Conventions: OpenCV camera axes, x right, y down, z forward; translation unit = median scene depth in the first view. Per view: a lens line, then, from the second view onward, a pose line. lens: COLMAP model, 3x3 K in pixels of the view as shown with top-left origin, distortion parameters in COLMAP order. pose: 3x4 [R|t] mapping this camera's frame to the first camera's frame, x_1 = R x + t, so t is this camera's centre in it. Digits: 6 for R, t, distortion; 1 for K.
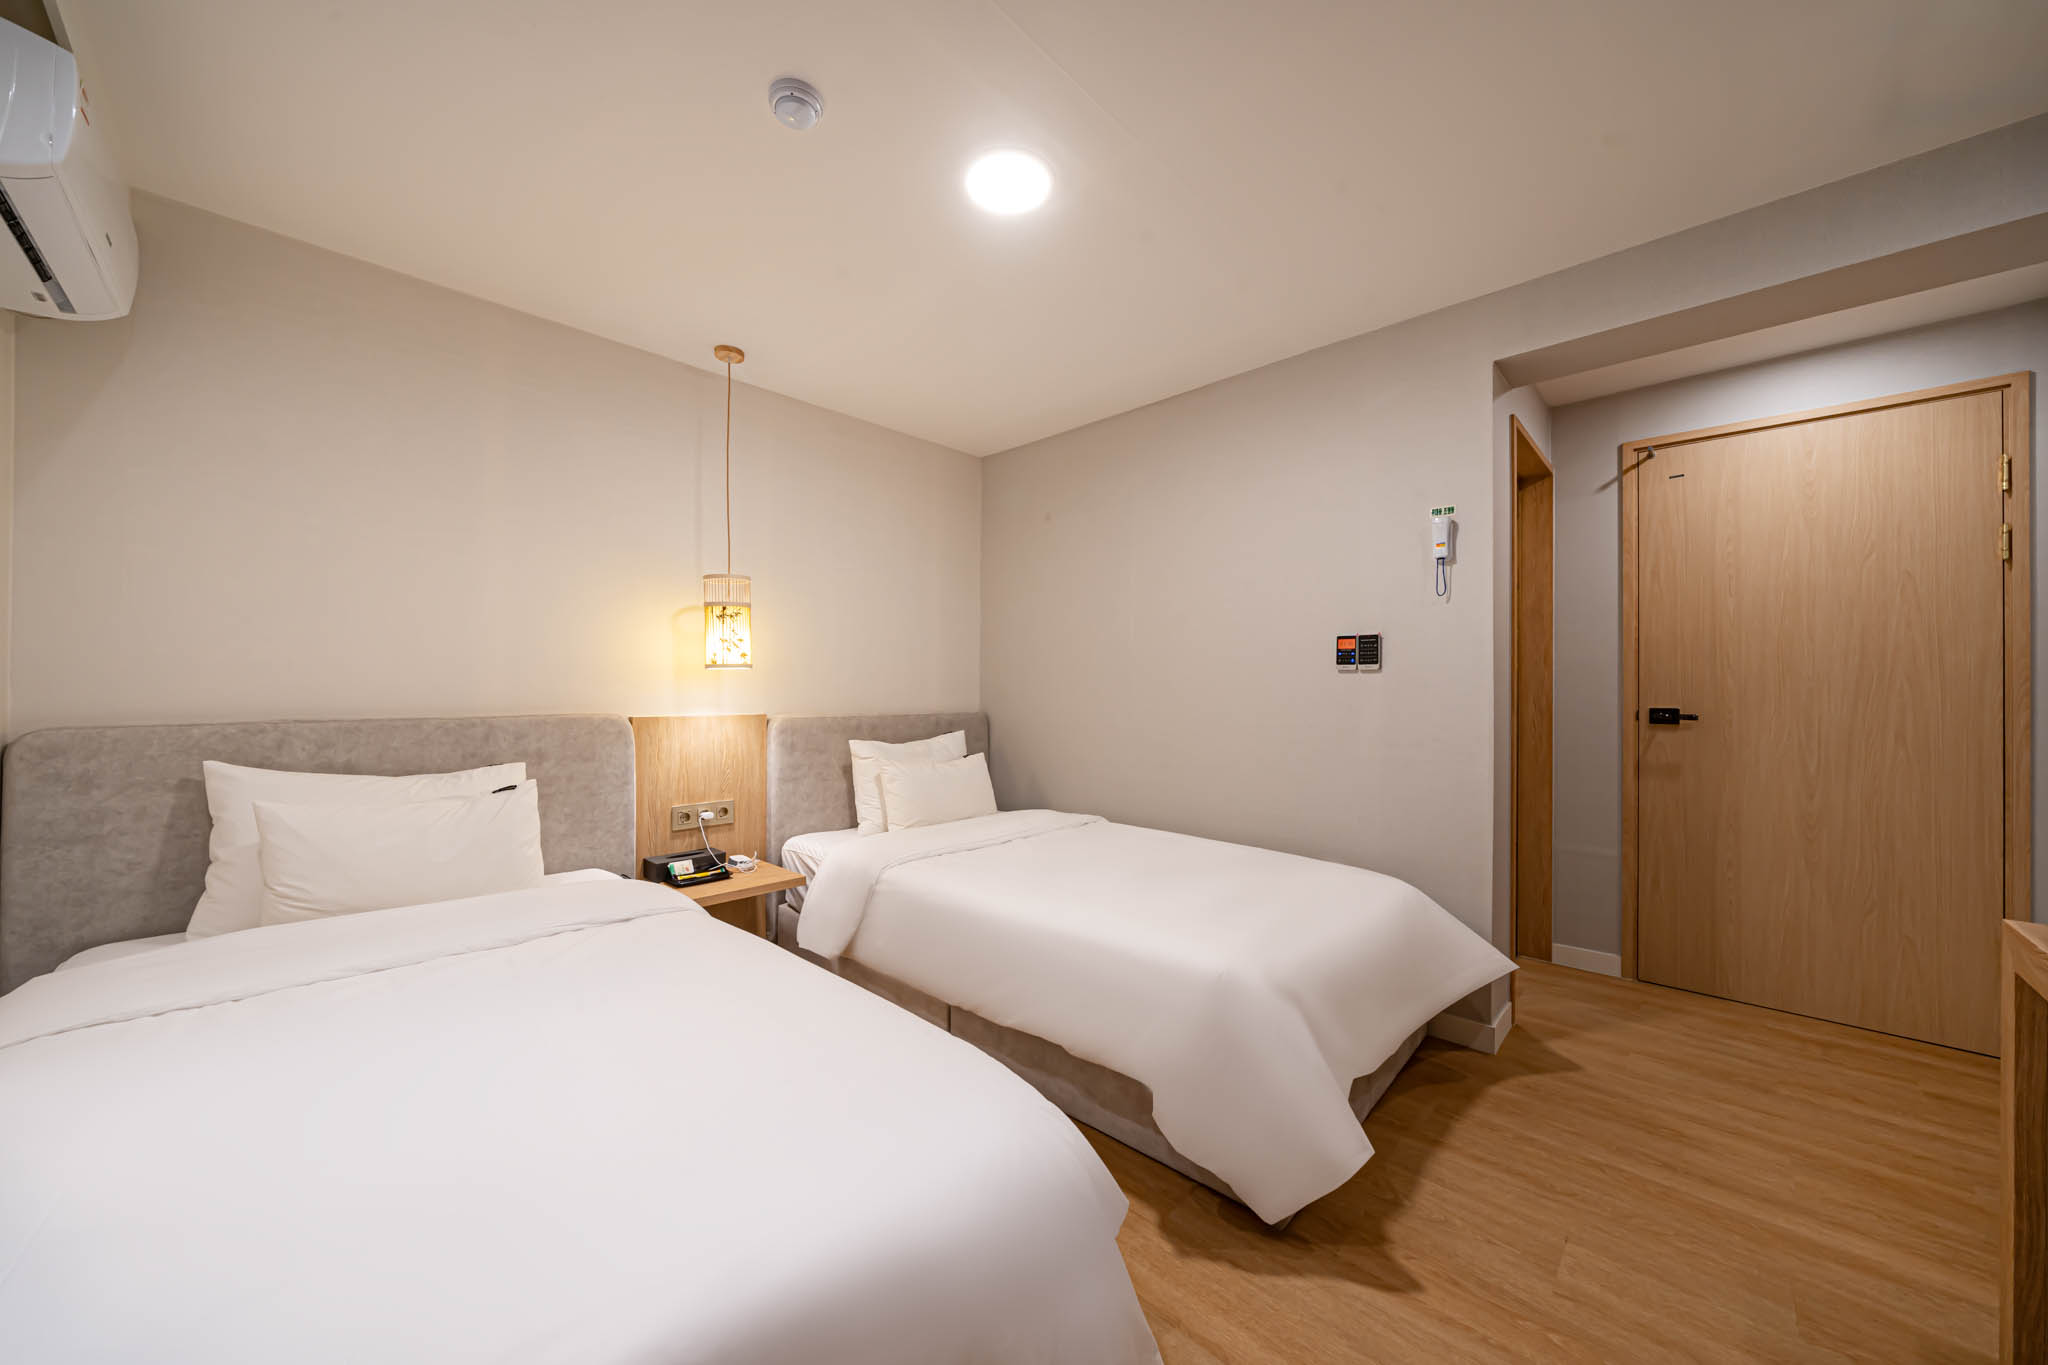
lens RADIAL K [[710.9, 0, 1023.7], [0, 710.9, 684.6], [0, 0, 1]] dist [-0.001154, -0.000034]
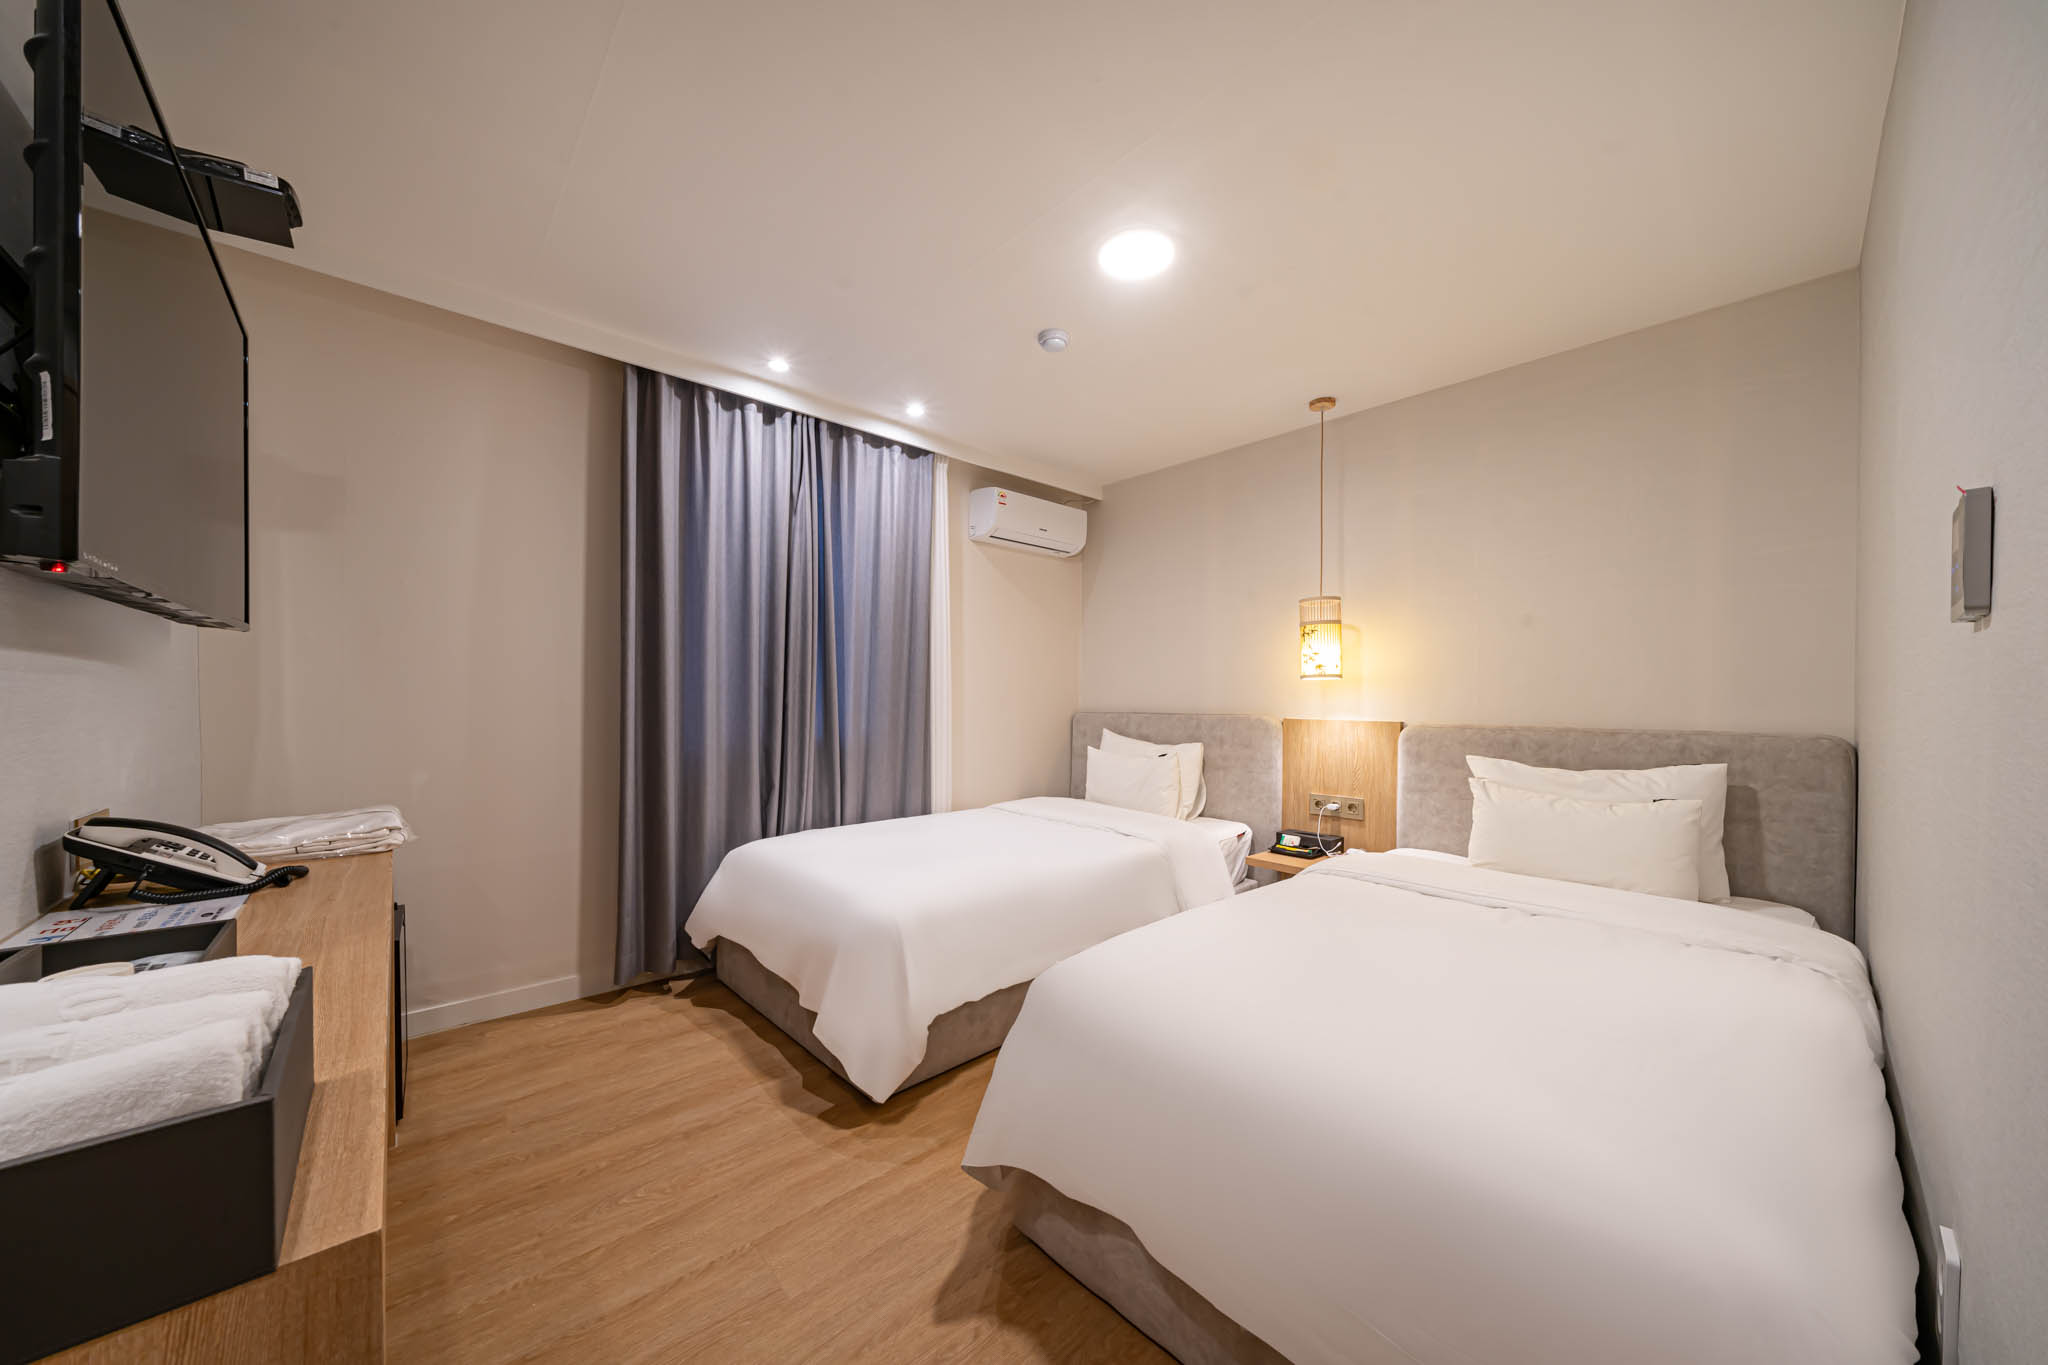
lens RADIAL K [[710.9, 0, 1024.8], [0, 710.9, 698.3], [0, 0, 1]] dist [-0.001154, -0.000034]
pose [[-0.067984, -0.000827, -0.997686, 0.779720], [0.005858, 0.999982, -0.001228, 0.007771], [0.997669, -0.005928, -0.067978, 0.615351]]
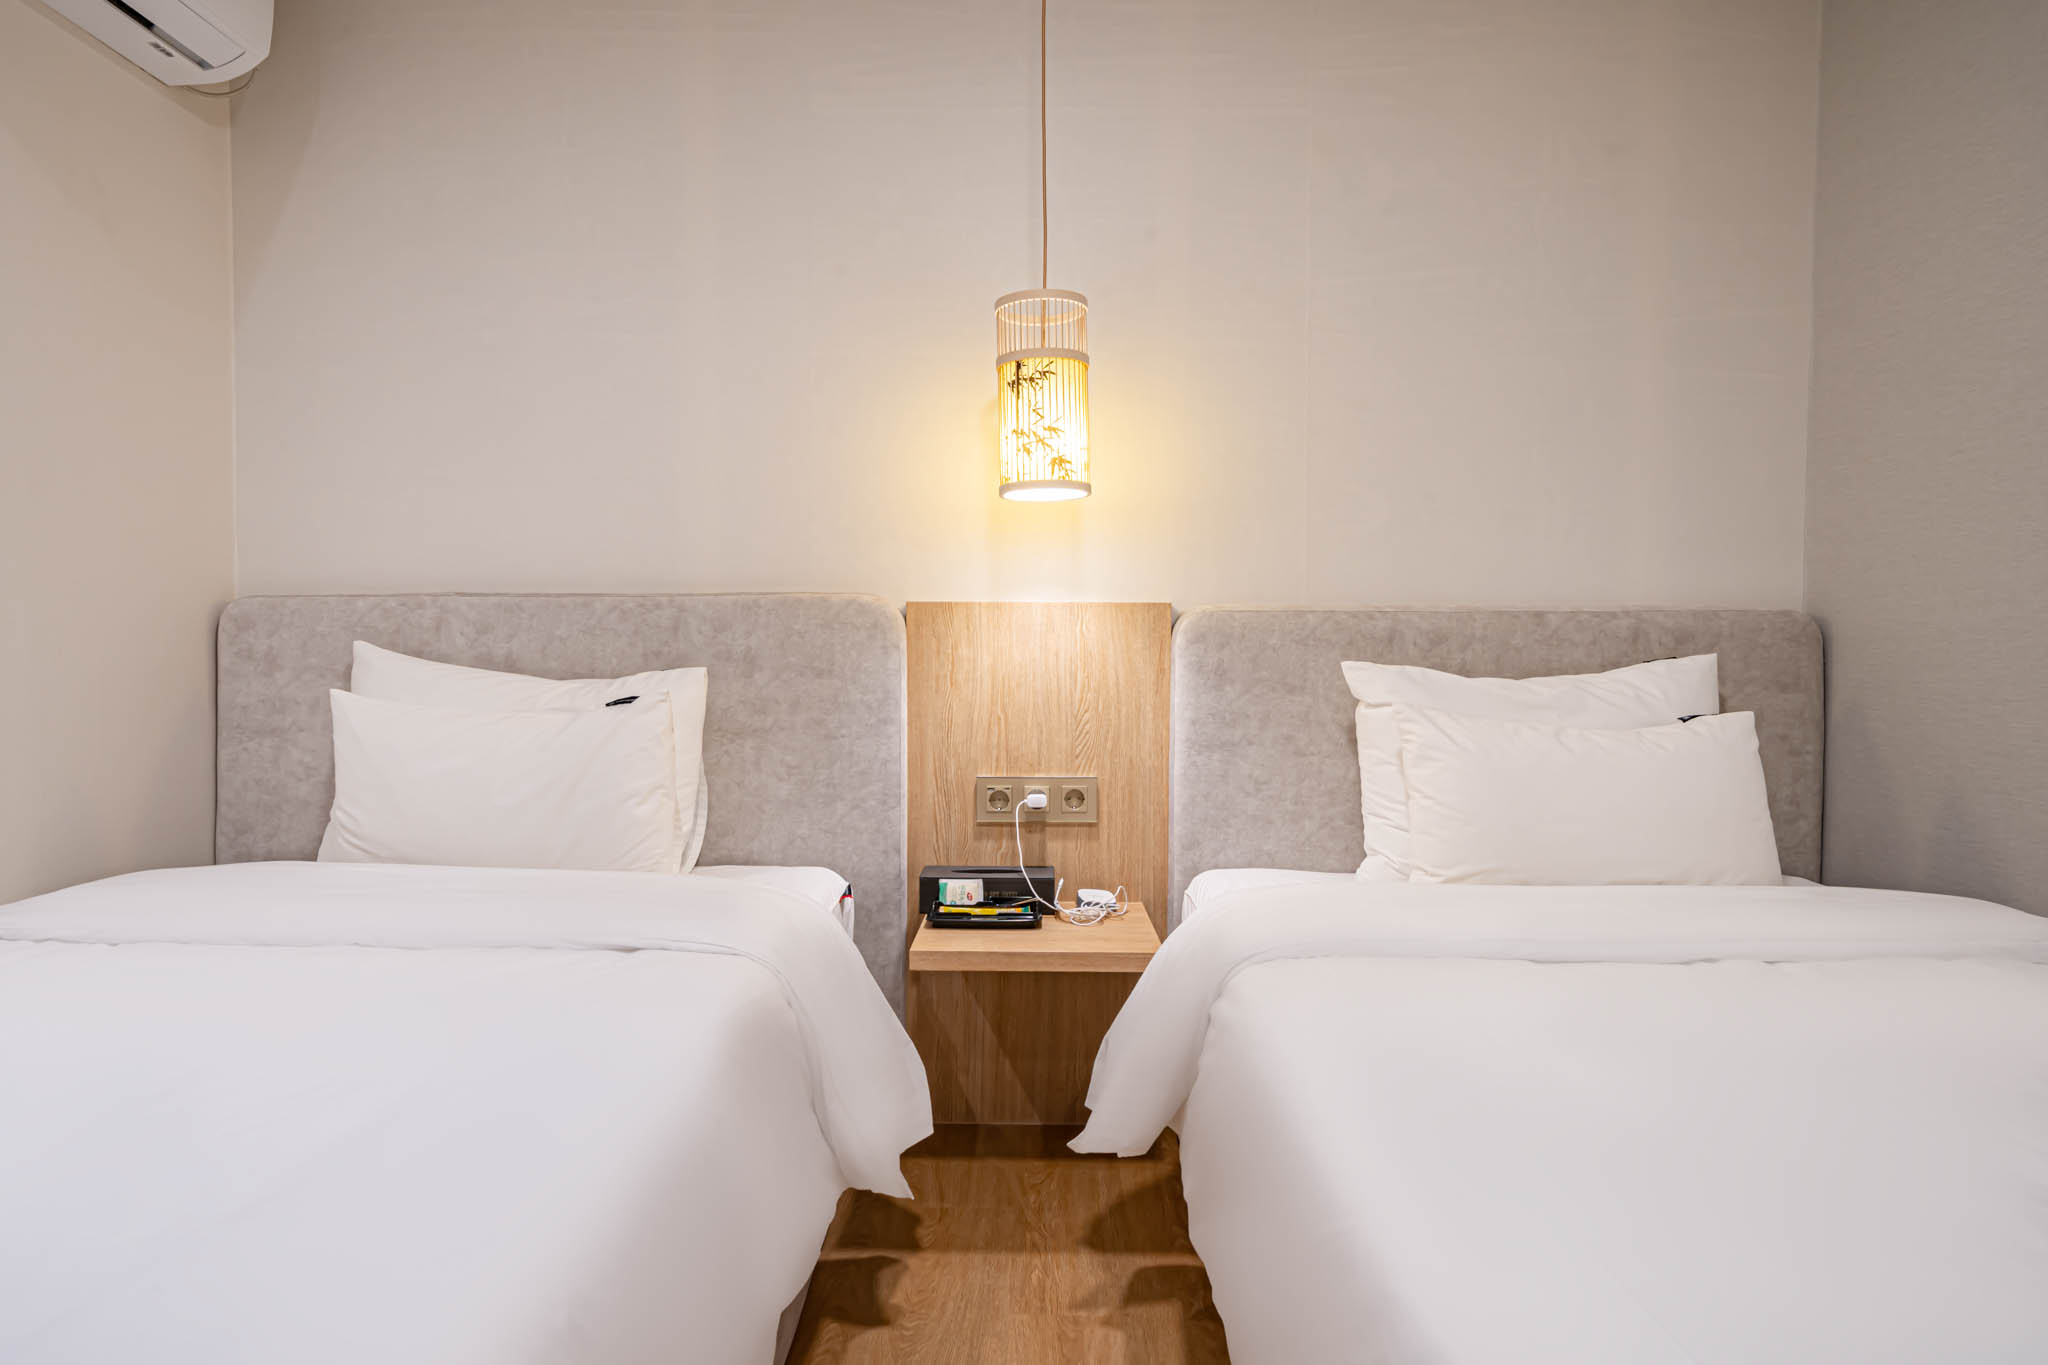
lens RADIAL K [[1094.0, 0, 1022.5], [0, 1094.0, 675.5], [0, 0, 1]] dist [0.000429, -0.000505]
pose [[0.680102, 0.017789, -0.732902, 0.117442], [0.006518, 0.999519, 0.030309, 0.077195], [0.733089, -0.025391, 0.679659, 0.498477]]
